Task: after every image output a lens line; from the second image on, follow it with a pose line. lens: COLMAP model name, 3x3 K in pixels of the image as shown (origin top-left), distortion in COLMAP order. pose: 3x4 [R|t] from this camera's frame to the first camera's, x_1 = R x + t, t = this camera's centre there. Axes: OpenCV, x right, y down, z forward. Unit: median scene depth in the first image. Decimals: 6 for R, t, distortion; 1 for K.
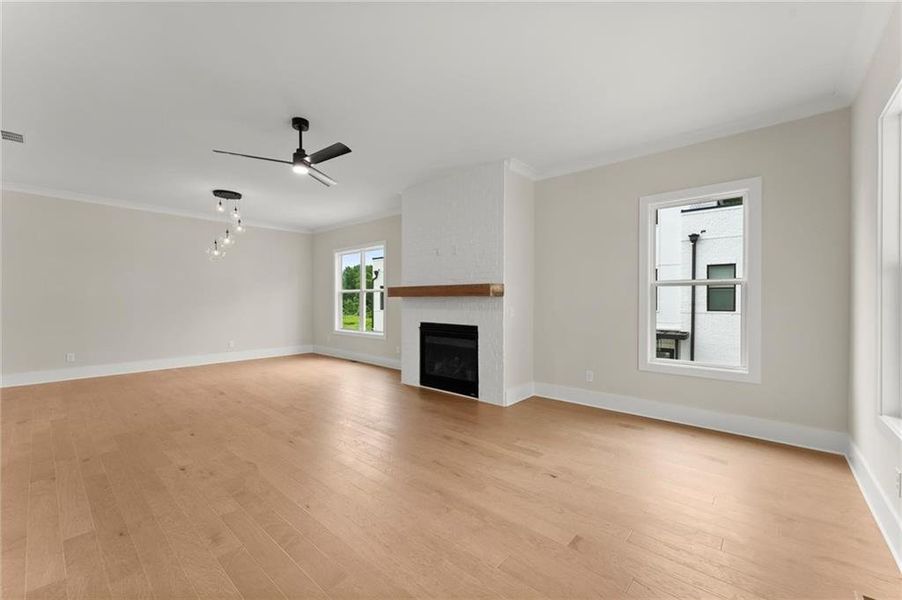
lens RADIAL K [[365.4, 0, 454.4], [0, 365.4, 300.9], [0, 0, 1]] dist [0.000650, -0.000038]
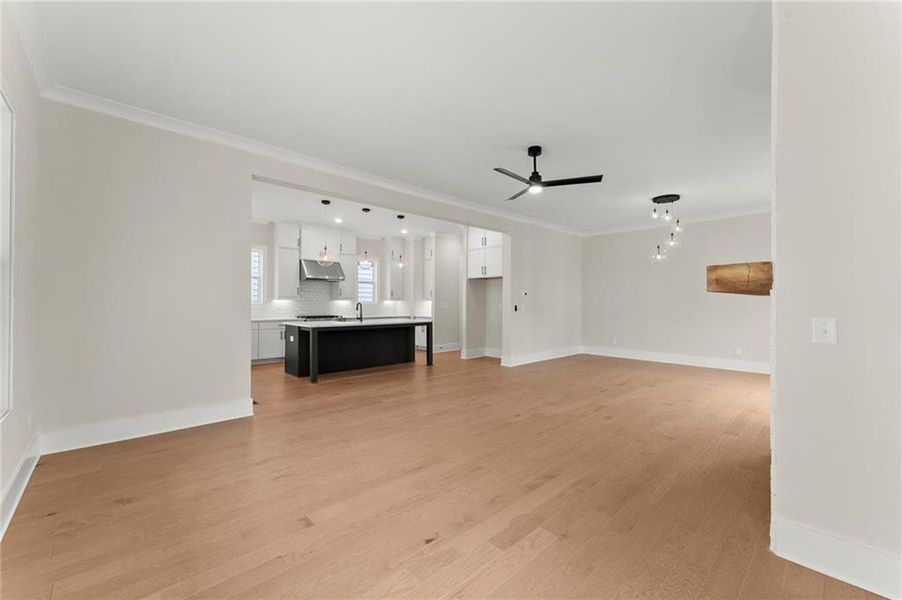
lens RADIAL K [[365.4, 0, 454.4], [0, 365.4, 300.9], [0, 0, 1]] dist [0.000650, -0.000038]
pose [[-0.103060, -0.002908, -0.994671, 0.599088], [-0.007634, 0.999969, -0.002133, 0.002771], [0.994646, 0.007374, -0.103079, 0.678872]]
